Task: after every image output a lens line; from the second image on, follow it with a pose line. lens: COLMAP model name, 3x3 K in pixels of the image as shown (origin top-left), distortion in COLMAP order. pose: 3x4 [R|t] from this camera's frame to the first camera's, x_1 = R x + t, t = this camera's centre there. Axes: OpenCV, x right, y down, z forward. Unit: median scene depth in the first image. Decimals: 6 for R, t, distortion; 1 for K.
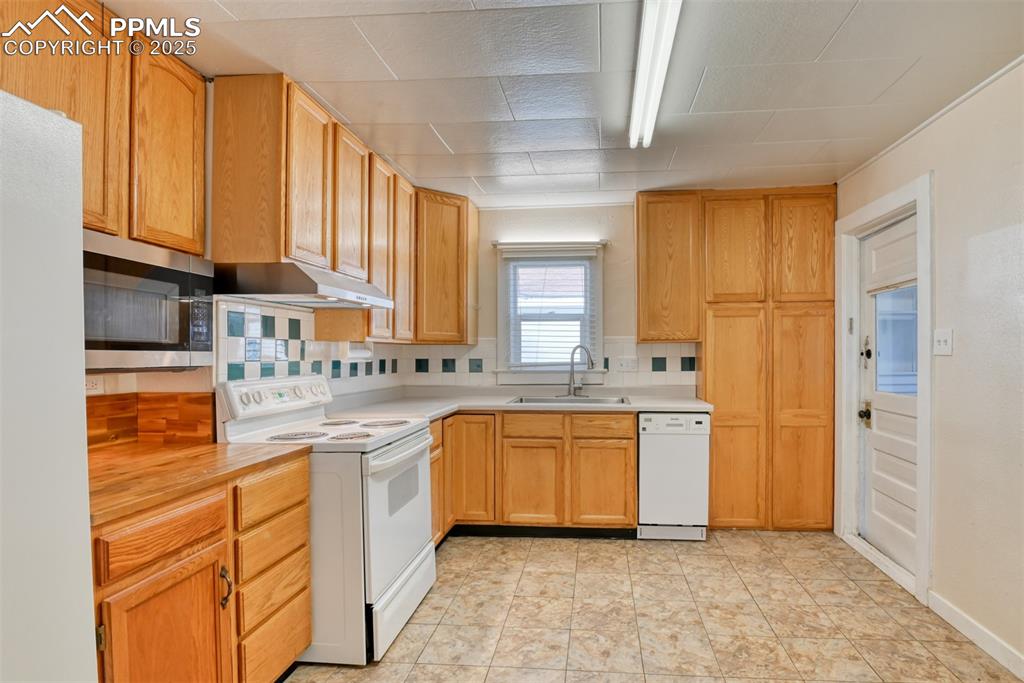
lens RADIAL K [[503.4, 0, 514.0], [0, 503.4, 344.2], [0, 0, 1]] dist [-0.030997, -0.000115]
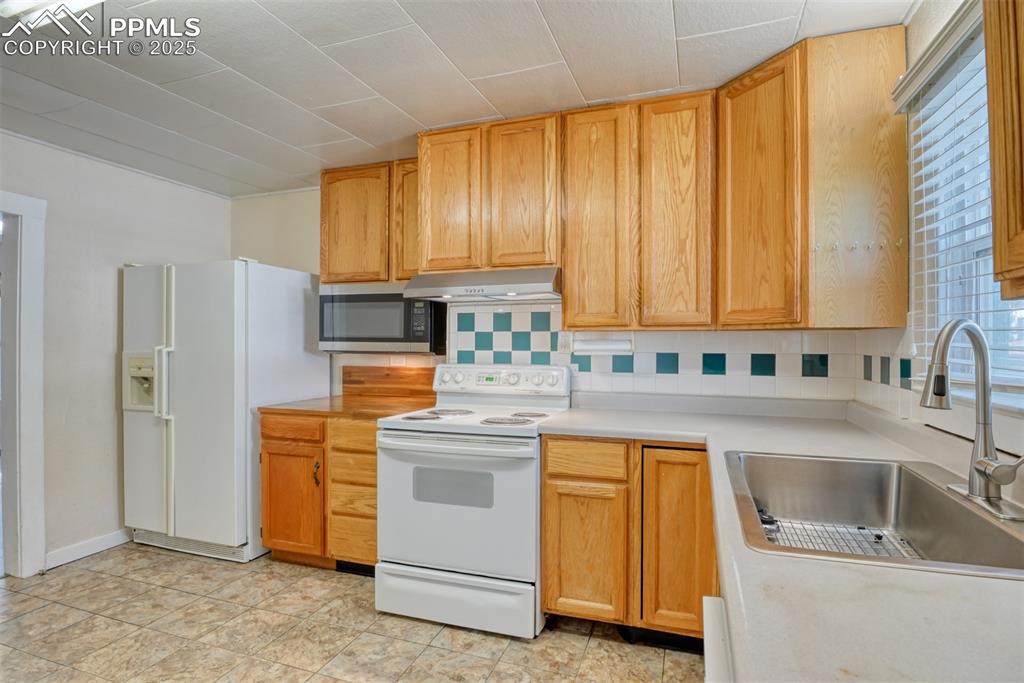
lens RADIAL K [[480.2, 0, 514.2], [0, 480.2, 336.5], [0, 0, 1]] dist [0.000776, 0.000033]
pose [[-0.129158, -0.007114, -0.991599, 0.576443], [0.019069, 0.999772, -0.009657, 0.010543], [0.991441, -0.020156, -0.128993, 1.056339]]
